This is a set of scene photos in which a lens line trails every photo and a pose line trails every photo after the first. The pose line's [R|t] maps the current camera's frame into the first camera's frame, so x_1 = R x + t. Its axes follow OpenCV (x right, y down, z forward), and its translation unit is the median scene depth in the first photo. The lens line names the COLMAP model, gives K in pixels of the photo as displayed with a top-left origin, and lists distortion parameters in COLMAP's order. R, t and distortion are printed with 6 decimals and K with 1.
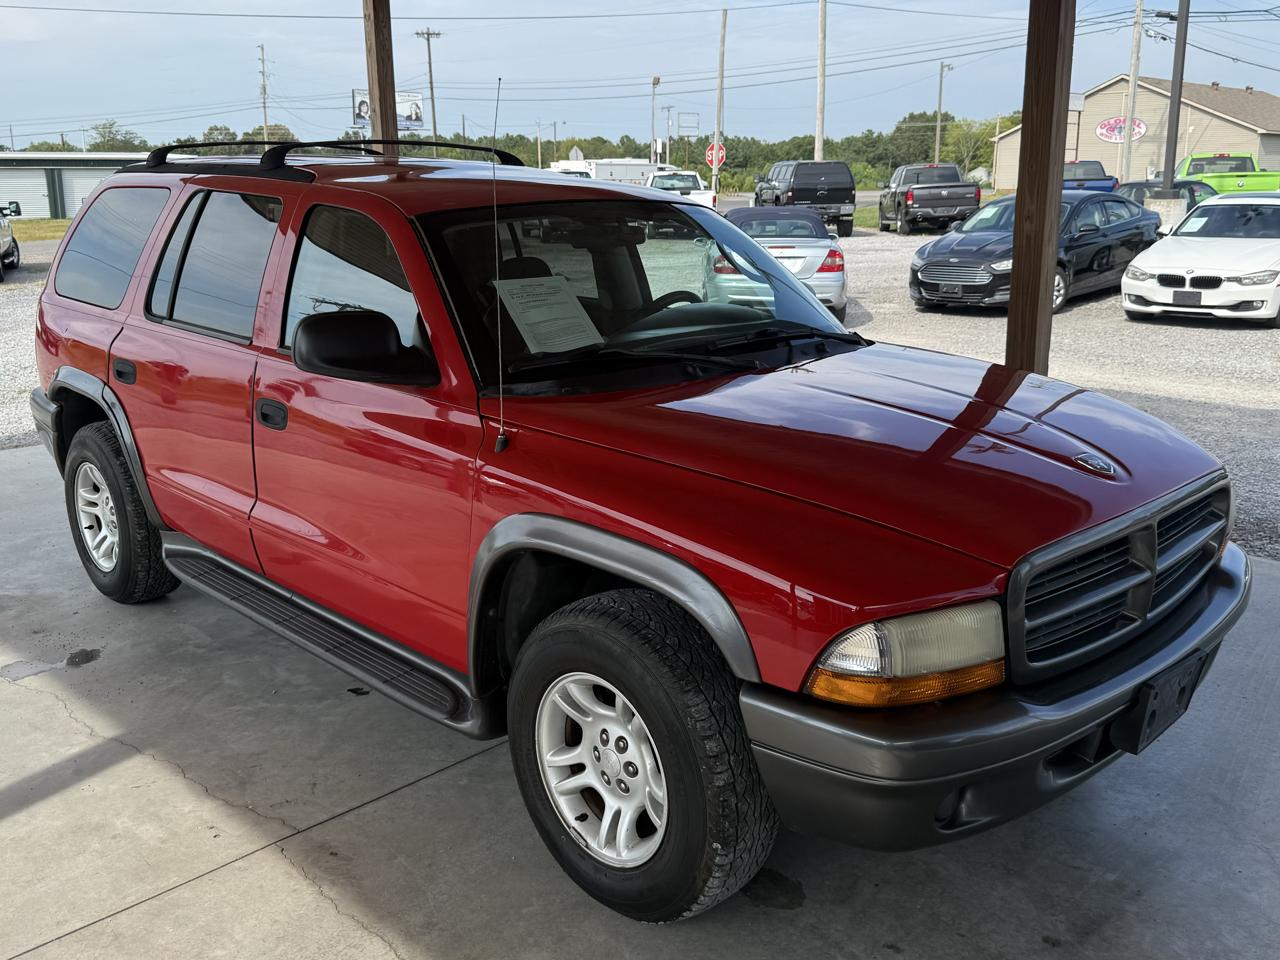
lens RADIAL K [[1179.3, 0, 638.2], [0, 1179.3, 439.8], [0, 0, 1]] dist [0.158364, -0.327497]
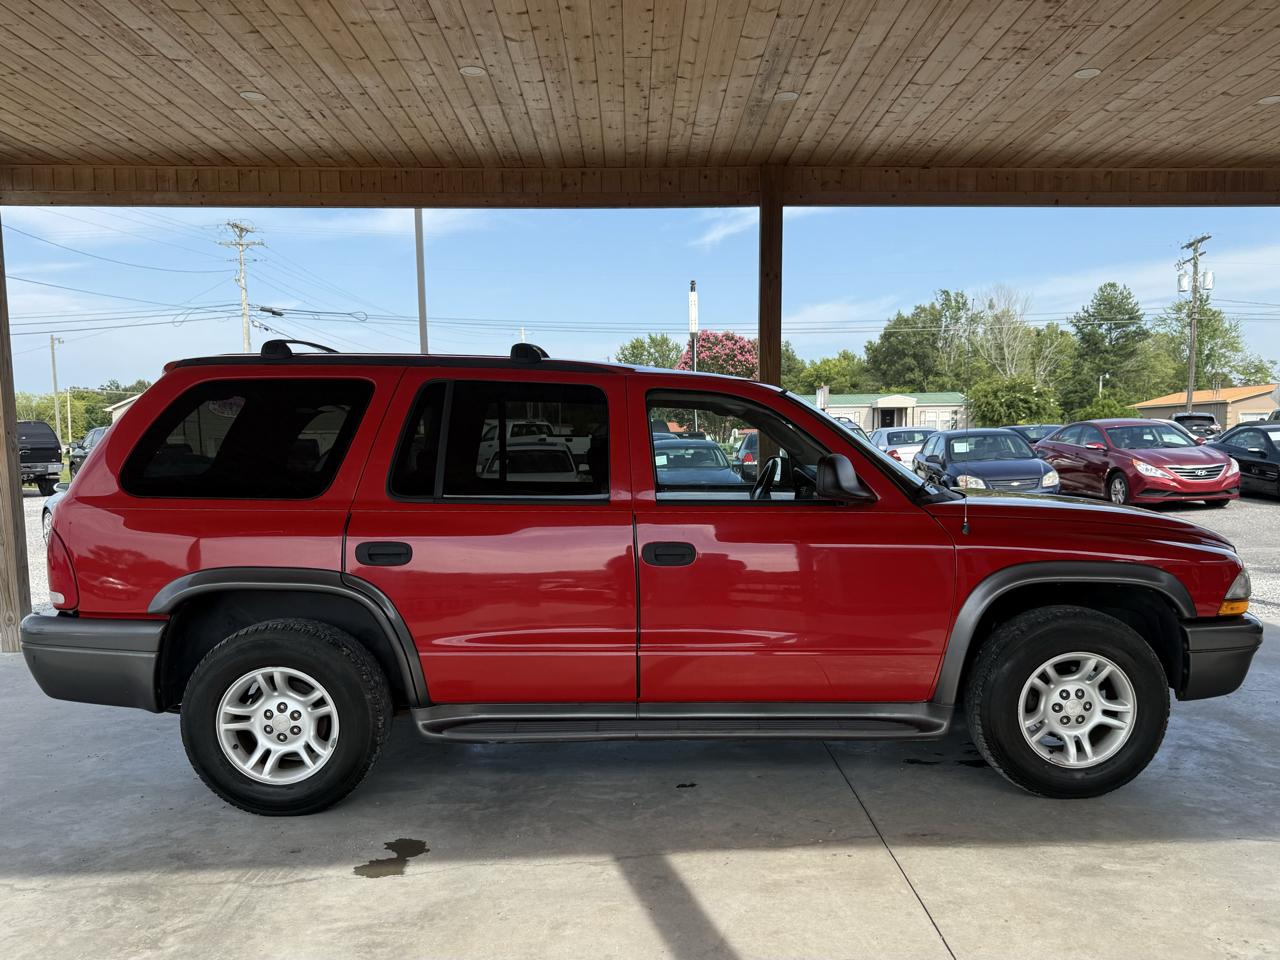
lens RADIAL K [[1049.4, 0, 670.1], [0, 1049.4, 550.3], [0, 0, 1]] dist [0.129396, -0.204885]
pose [[0.680922, -0.076589, 0.728340, -1.099877], [0.164381, 0.985124, -0.050088, 0.029126], [-0.713669, 0.153832, 0.683383, 0.267936]]
